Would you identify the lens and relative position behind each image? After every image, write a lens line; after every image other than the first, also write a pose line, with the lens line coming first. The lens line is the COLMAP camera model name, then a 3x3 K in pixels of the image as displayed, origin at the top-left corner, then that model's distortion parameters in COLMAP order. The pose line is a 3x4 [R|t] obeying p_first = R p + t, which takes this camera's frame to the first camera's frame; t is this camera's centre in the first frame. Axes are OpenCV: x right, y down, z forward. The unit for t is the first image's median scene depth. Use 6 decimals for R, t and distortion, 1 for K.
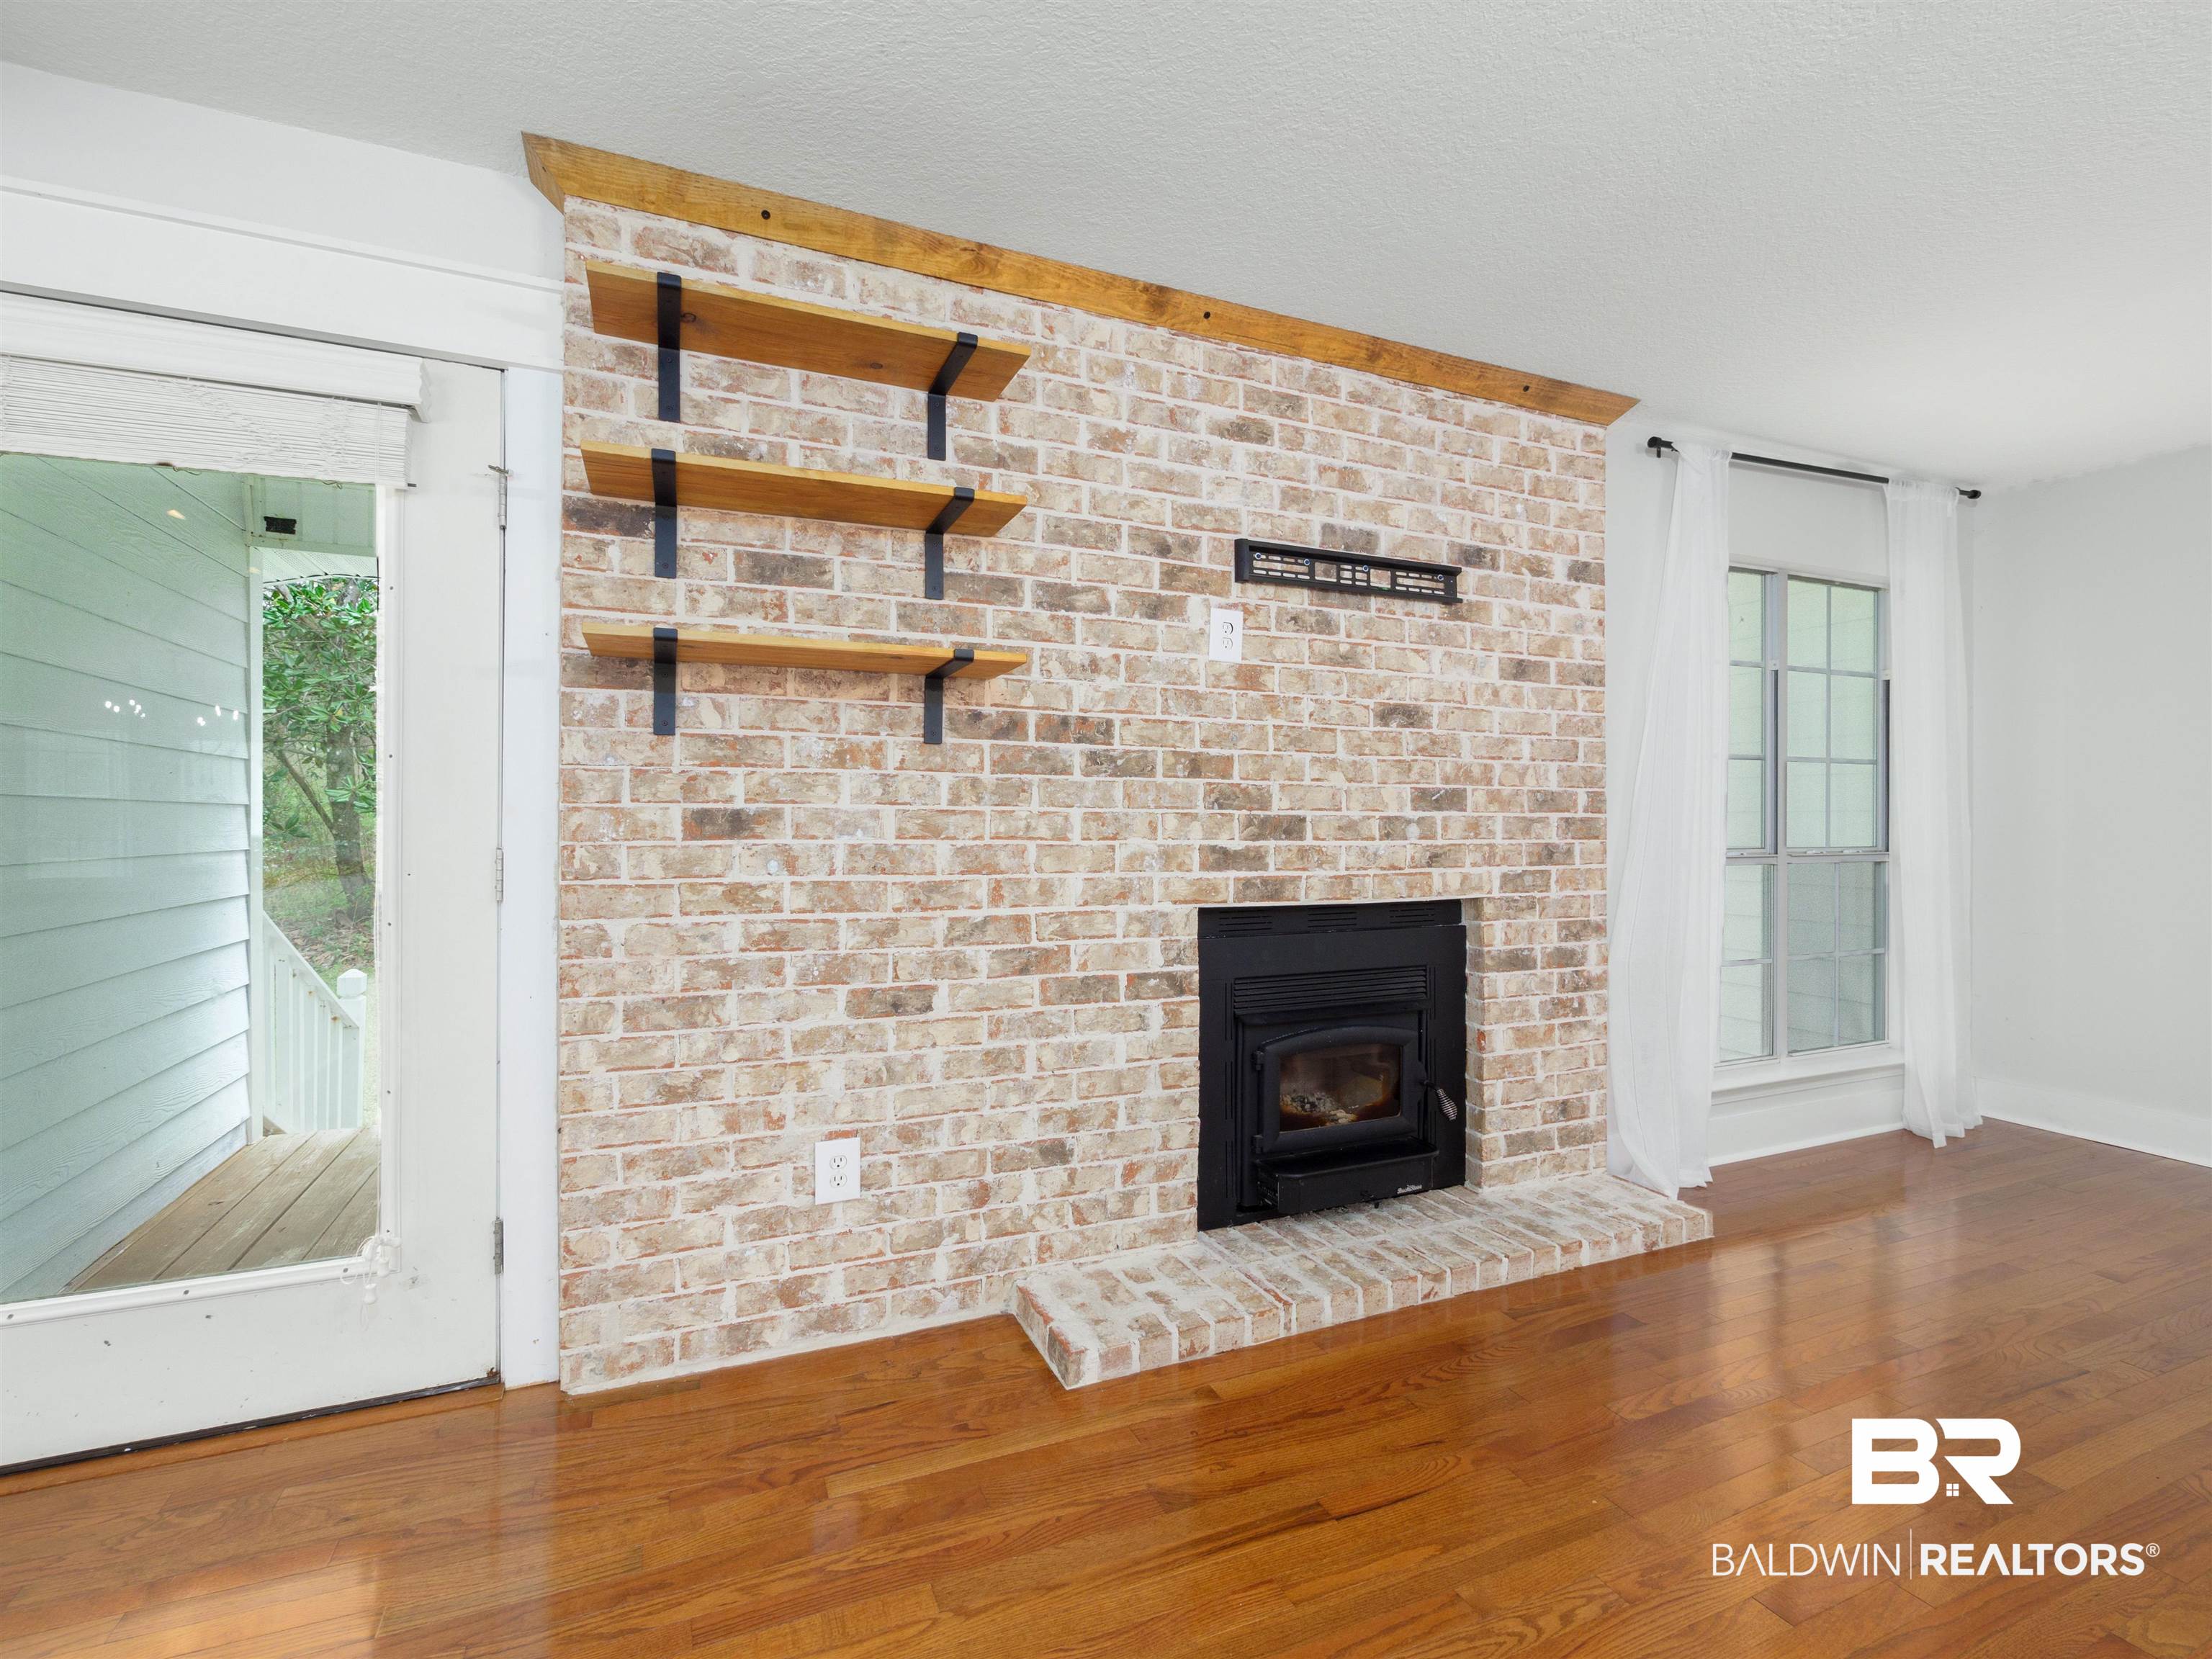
lens RADIAL K [[941.2, 0, 1097.2], [0, 941.2, 834.9], [0, 0, 1]] dist [-0.014097, 0.009097]
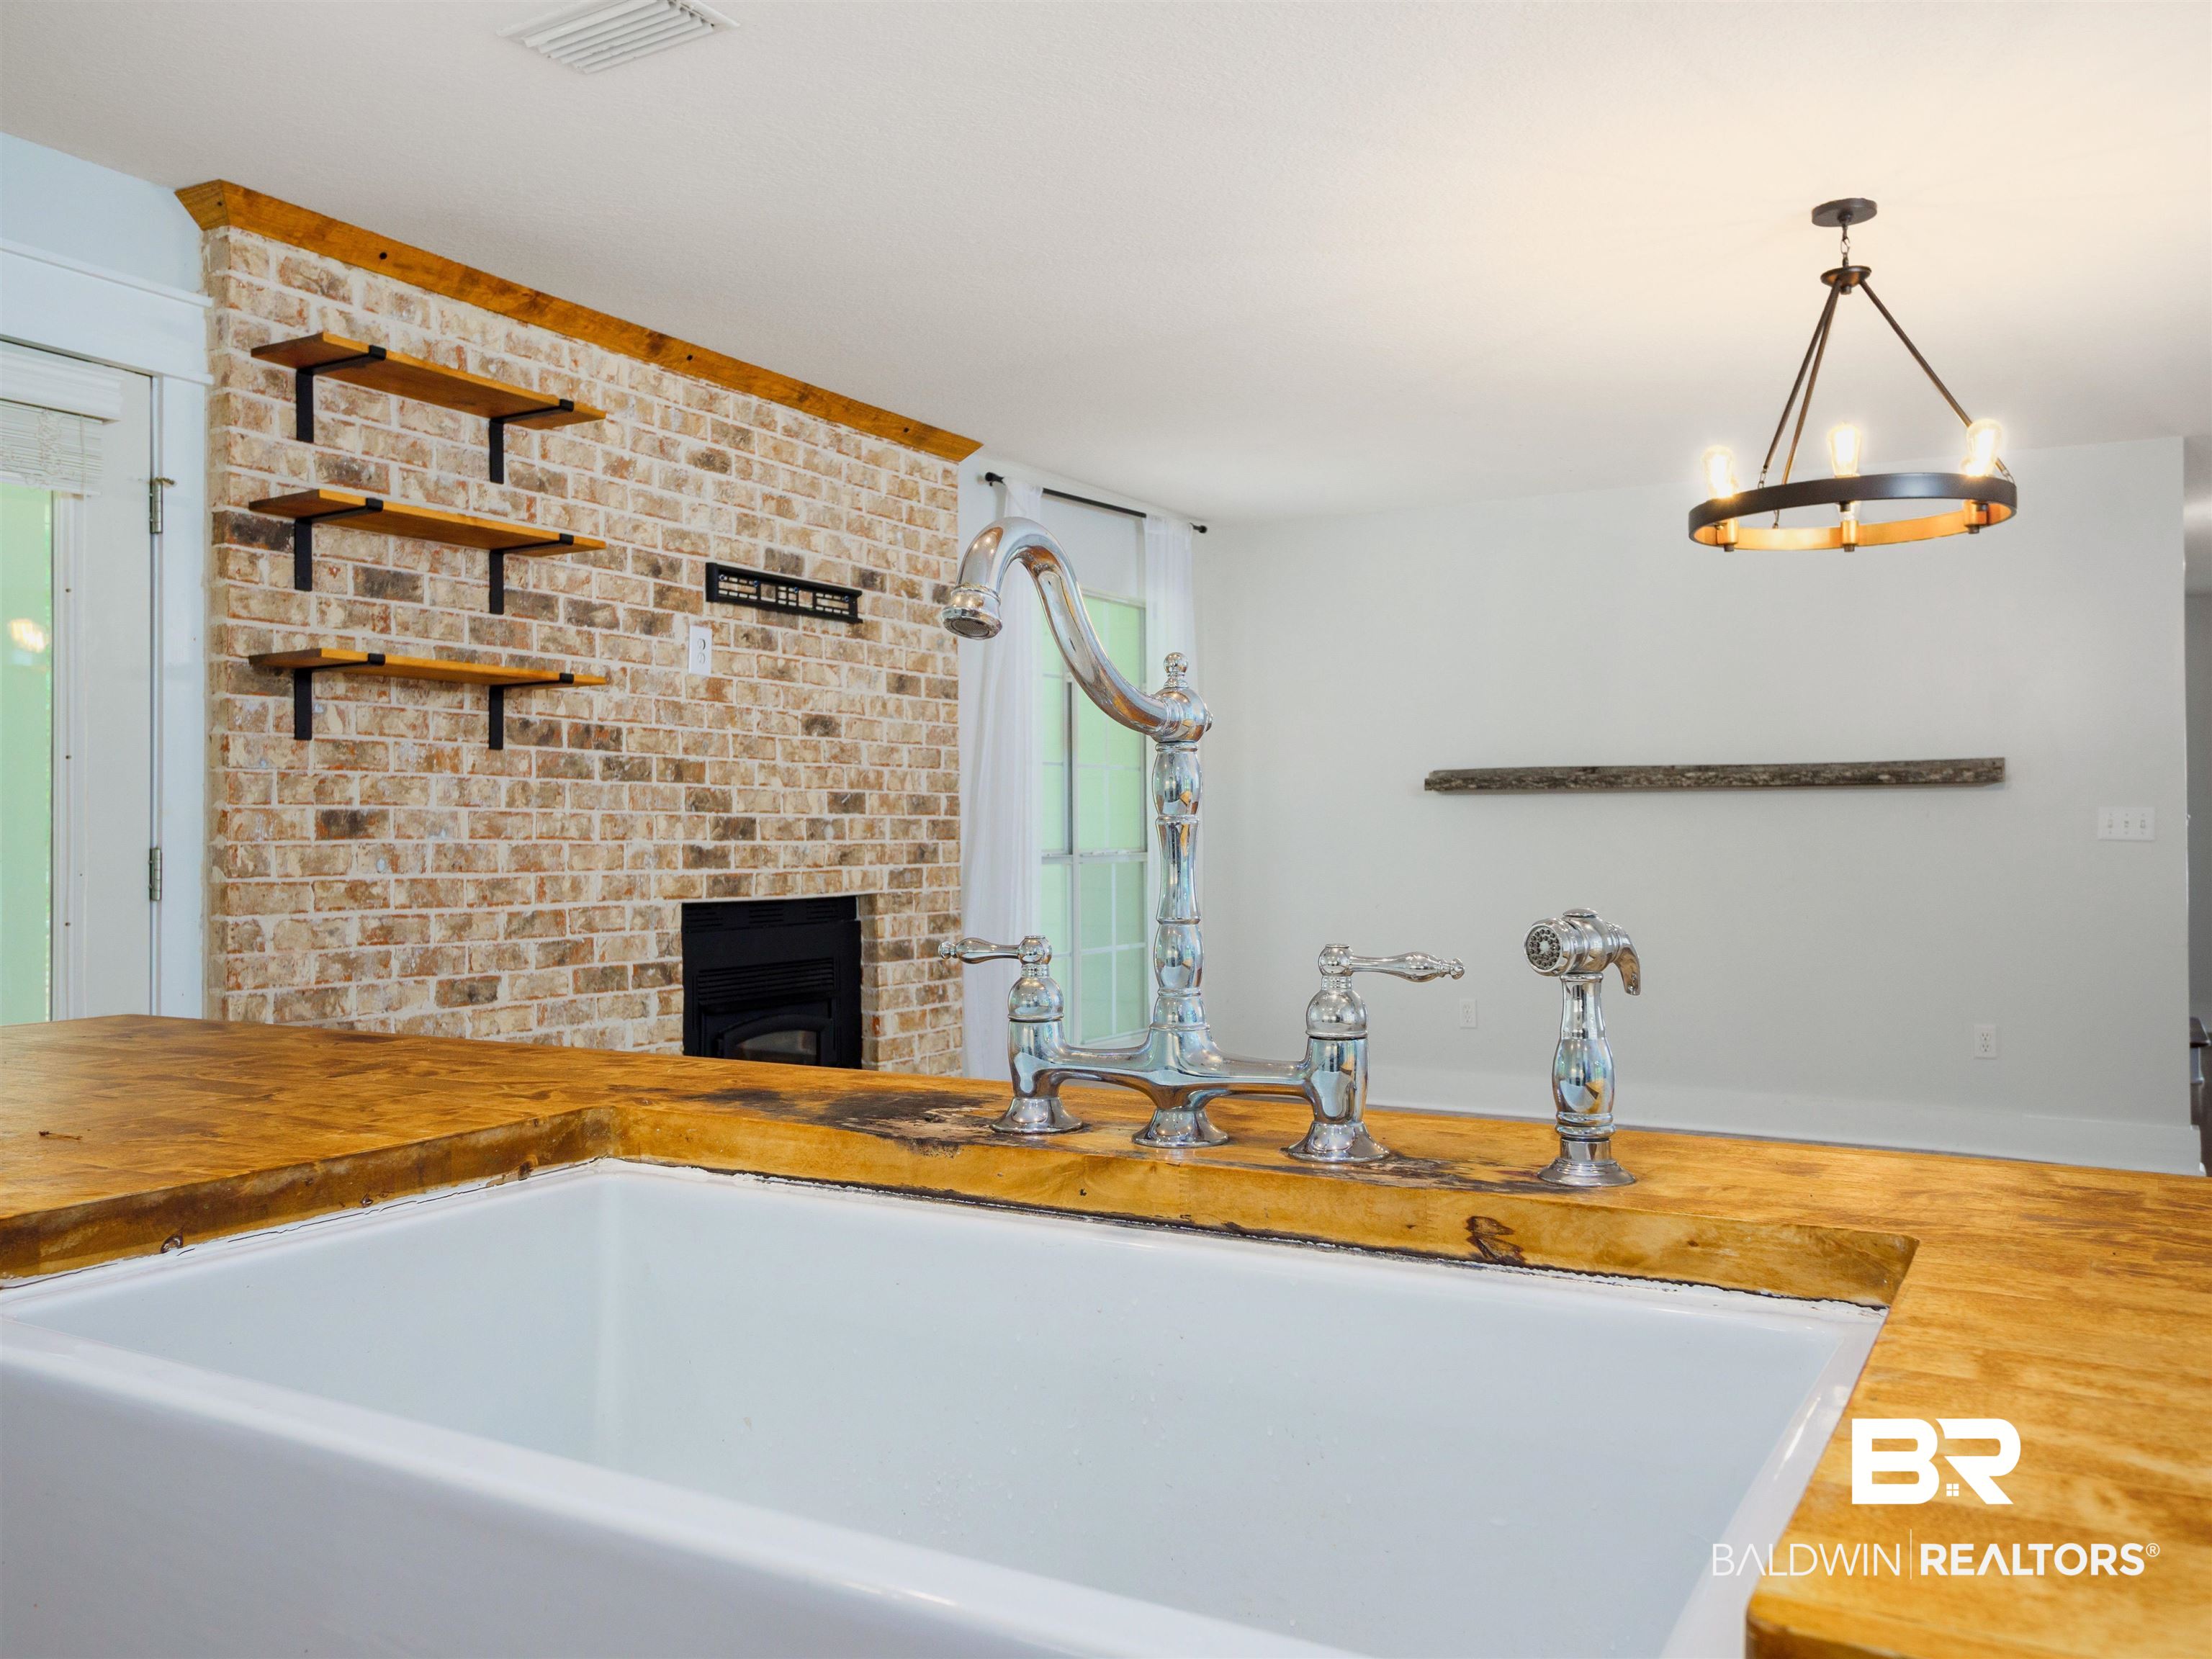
lens RADIAL K [[2046.8, 0, 1105.5], [0, 2046.8, 820.7], [0, 0, 1]] dist [-0.010858, -0.002287]
pose [[0.758983, 0.002482, 0.651106, -1.080864], [0.007270, 0.999898, -0.012286, 0.016121], [-0.651070, 0.014058, 0.758887, -1.127717]]
